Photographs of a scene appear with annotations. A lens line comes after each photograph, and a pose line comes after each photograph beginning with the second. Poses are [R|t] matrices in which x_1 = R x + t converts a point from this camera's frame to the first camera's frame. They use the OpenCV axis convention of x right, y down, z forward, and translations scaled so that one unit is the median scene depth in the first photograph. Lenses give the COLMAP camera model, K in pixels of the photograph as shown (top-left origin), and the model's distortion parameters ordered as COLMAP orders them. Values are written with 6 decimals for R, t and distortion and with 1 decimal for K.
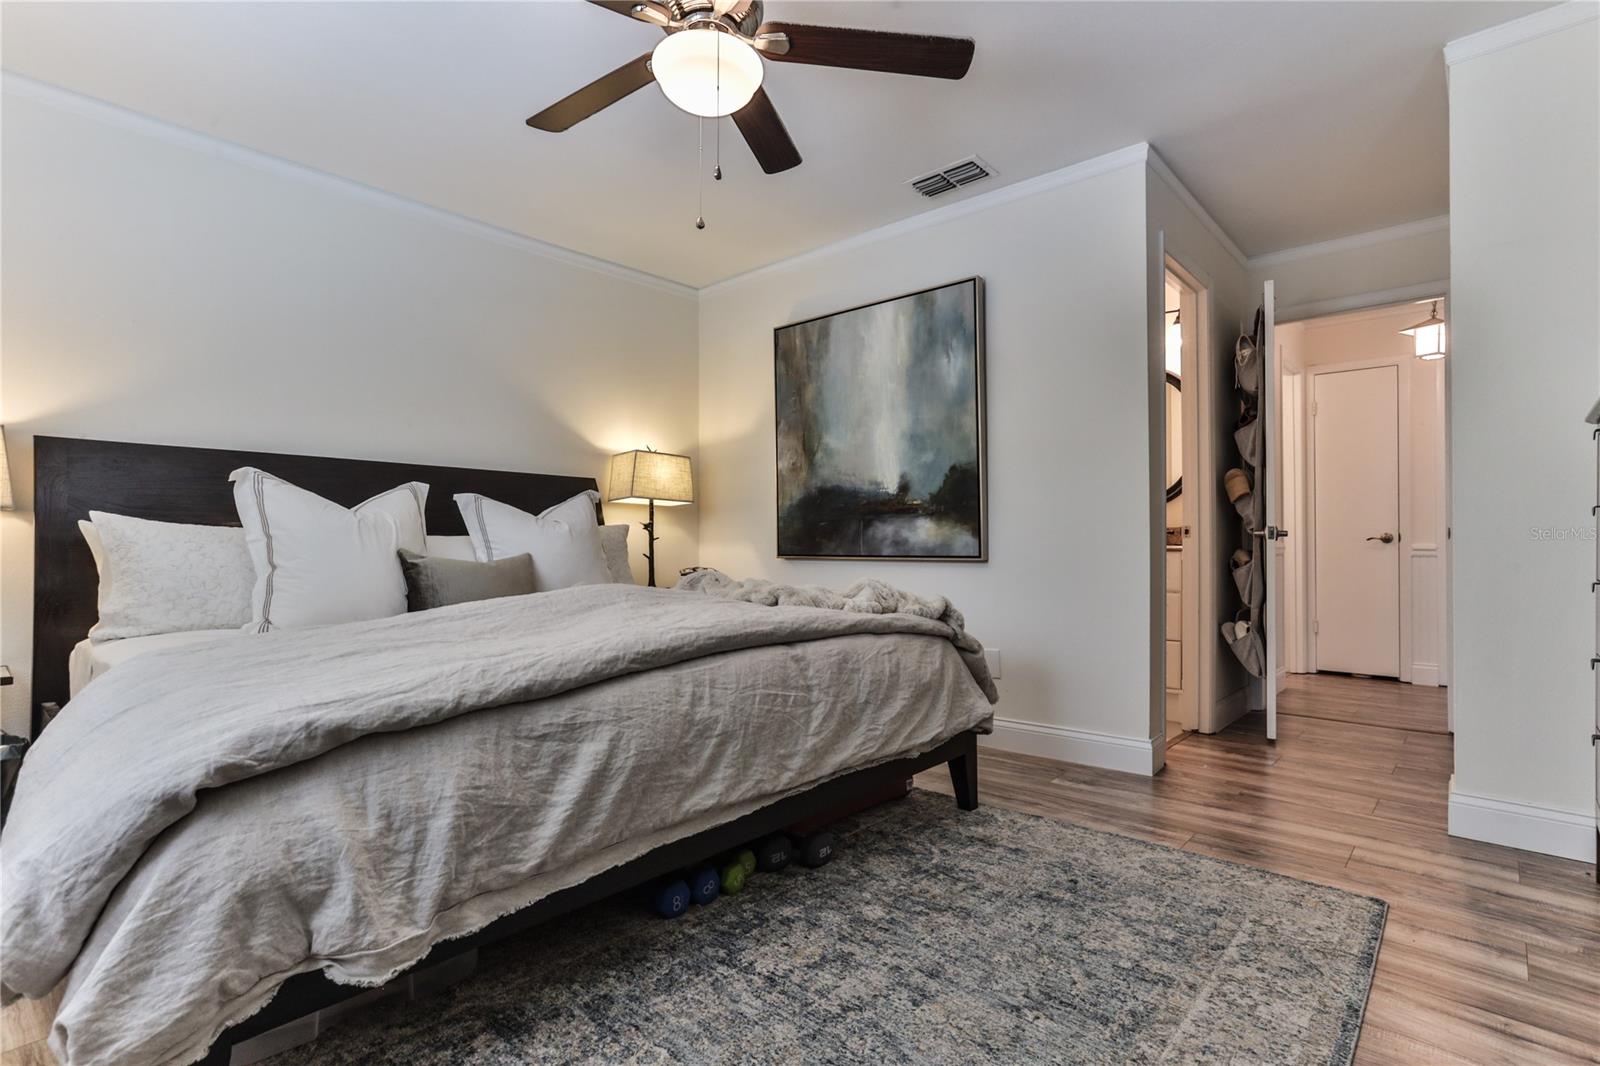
lens RADIAL K [[769.4, 0, 800.0], [0, 769.4, 533.0], [0, 0, 1]] dist [-0.004131, 0.001407]
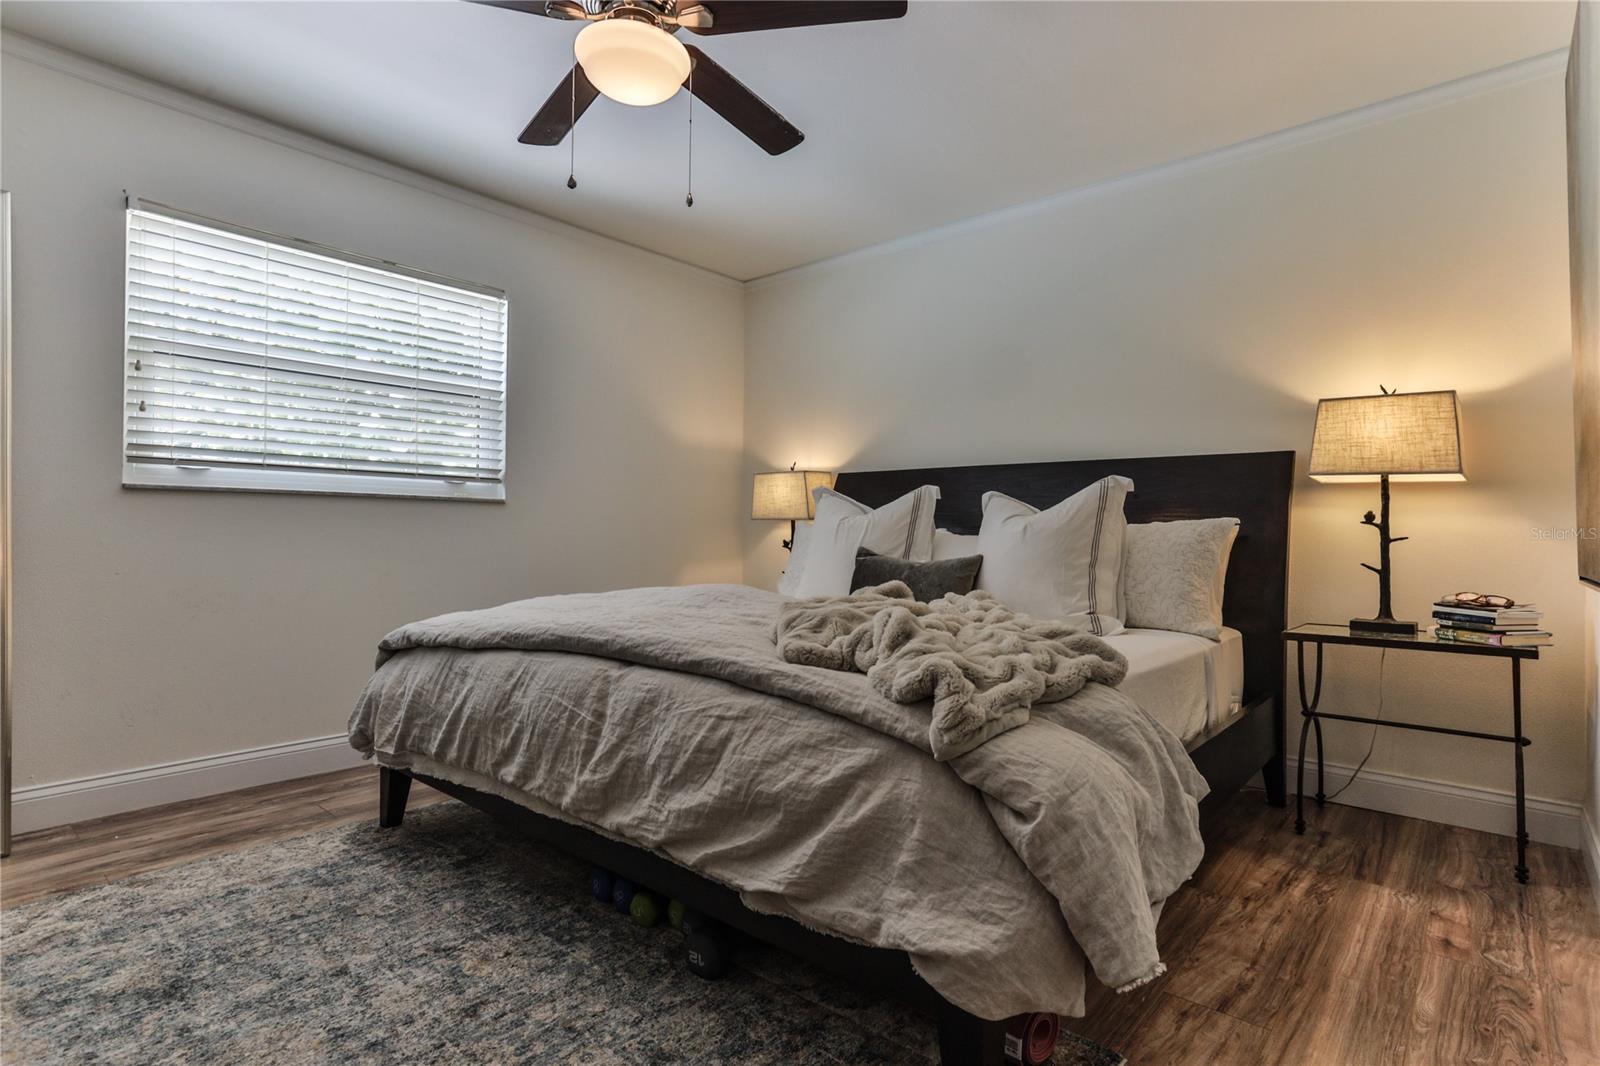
lens RADIAL K [[769.4, 0, 800.0], [0, 769.4, 533.0], [0, 0, 1]] dist [-0.004131, 0.001407]
pose [[0.046151, -0.007322, -0.998908, 0.829668], [0.006627, 0.999953, -0.007023, 0.006975], [0.998912, -0.006295, 0.046197, 1.127825]]
